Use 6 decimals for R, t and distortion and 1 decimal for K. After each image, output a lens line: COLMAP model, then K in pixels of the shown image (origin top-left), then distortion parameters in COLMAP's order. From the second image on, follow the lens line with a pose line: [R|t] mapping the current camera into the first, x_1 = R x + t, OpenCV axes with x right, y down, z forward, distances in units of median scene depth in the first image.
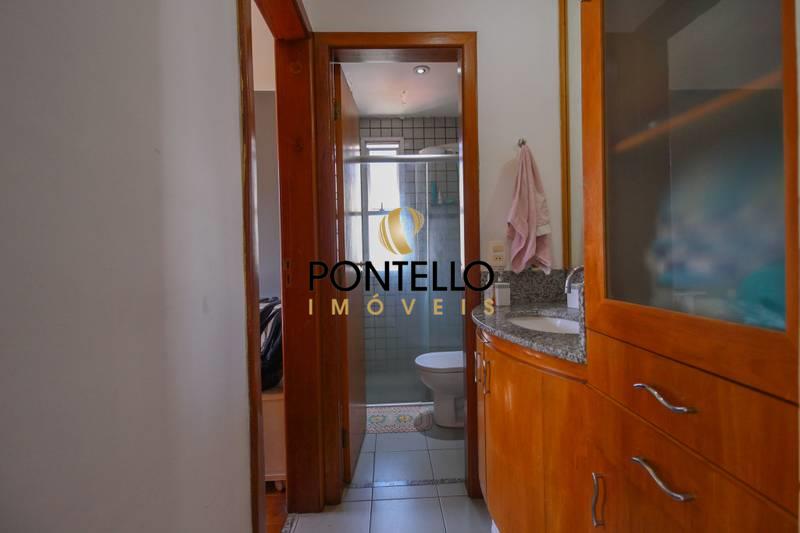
lens RADIAL K [[364.8, 0, 400.1], [0, 364.8, 262.0], [0, 0, 1]] dist [0.011179, -0.006149]
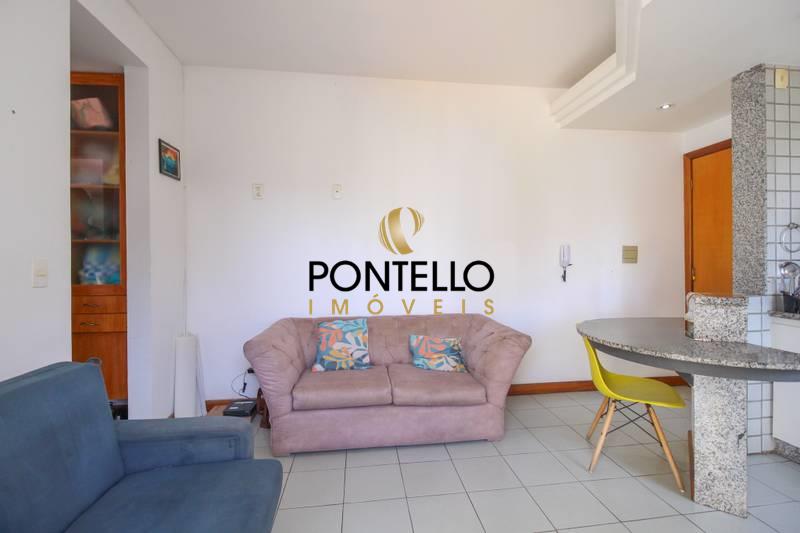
lens RADIAL K [[364.8, 0, 399.1], [0, 364.8, 266.2], [0, 0, 1]] dist [0.011179, -0.006149]
pose [[-0.071414, 0.011696, 0.997378, -3.858146], [0.025747, 0.999620, -0.009879, 0.052893], [-0.997114, 0.024974, -0.071688, -2.316786]]
